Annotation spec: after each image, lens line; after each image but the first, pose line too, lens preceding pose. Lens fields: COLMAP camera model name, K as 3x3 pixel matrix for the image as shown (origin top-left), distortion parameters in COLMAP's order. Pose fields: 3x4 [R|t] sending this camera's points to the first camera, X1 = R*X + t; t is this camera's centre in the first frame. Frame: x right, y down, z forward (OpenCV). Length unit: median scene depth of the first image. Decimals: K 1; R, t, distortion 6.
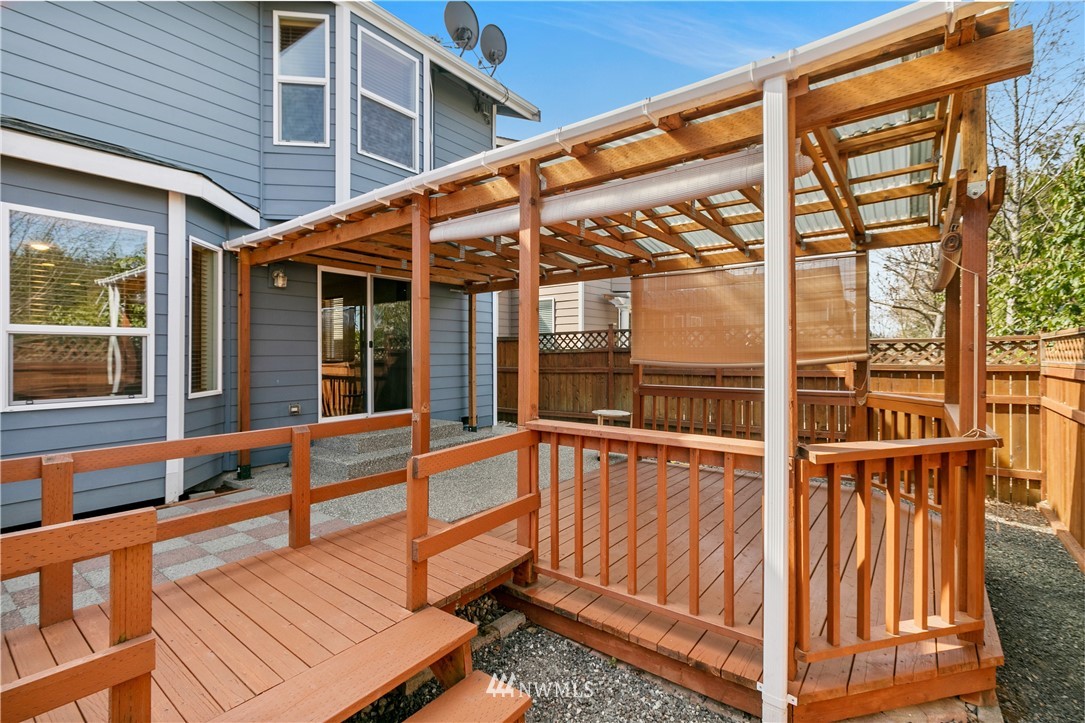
lens RADIAL K [[503.4, 0, 519.0], [0, 503.4, 348.6], [0, 0, 1]] dist [0.001231, 0.000318]
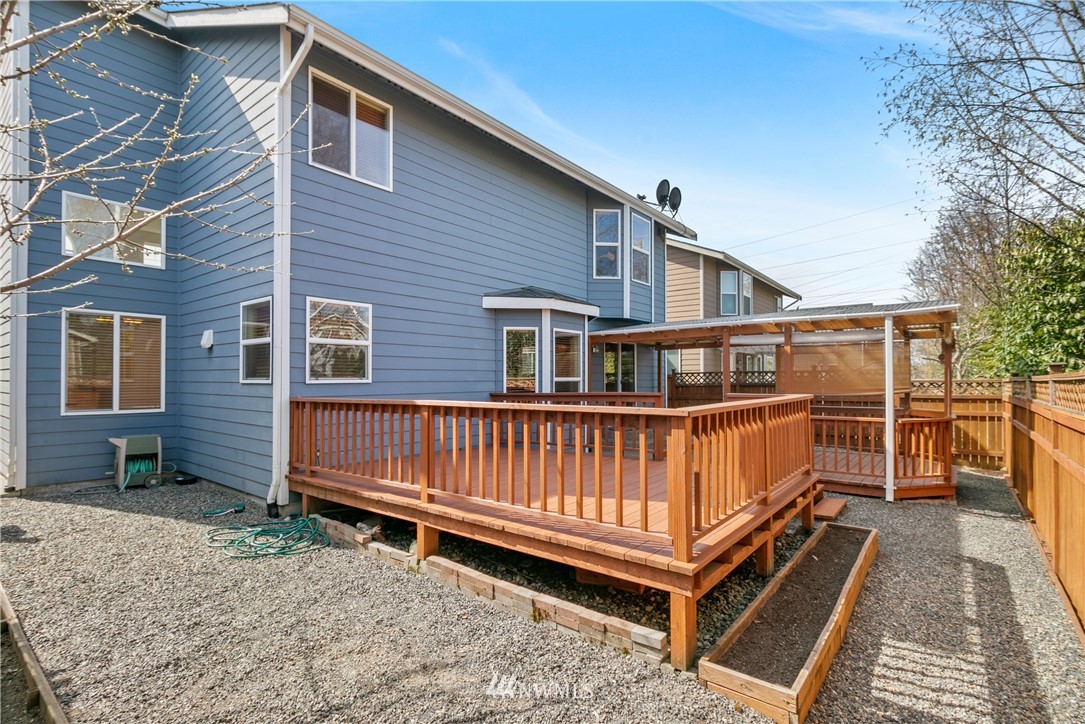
lens RADIAL K [[503.4, 0, 544.1], [0, 503.4, 373.0], [0, 0, 1]] dist [0.001231, 0.000318]
pose [[0.999974, -0.000304, -0.007155, -0.648958], [0.000226, 0.999940, -0.010933, -0.029828], [0.007158, 0.010931, 0.999915, -0.879104]]
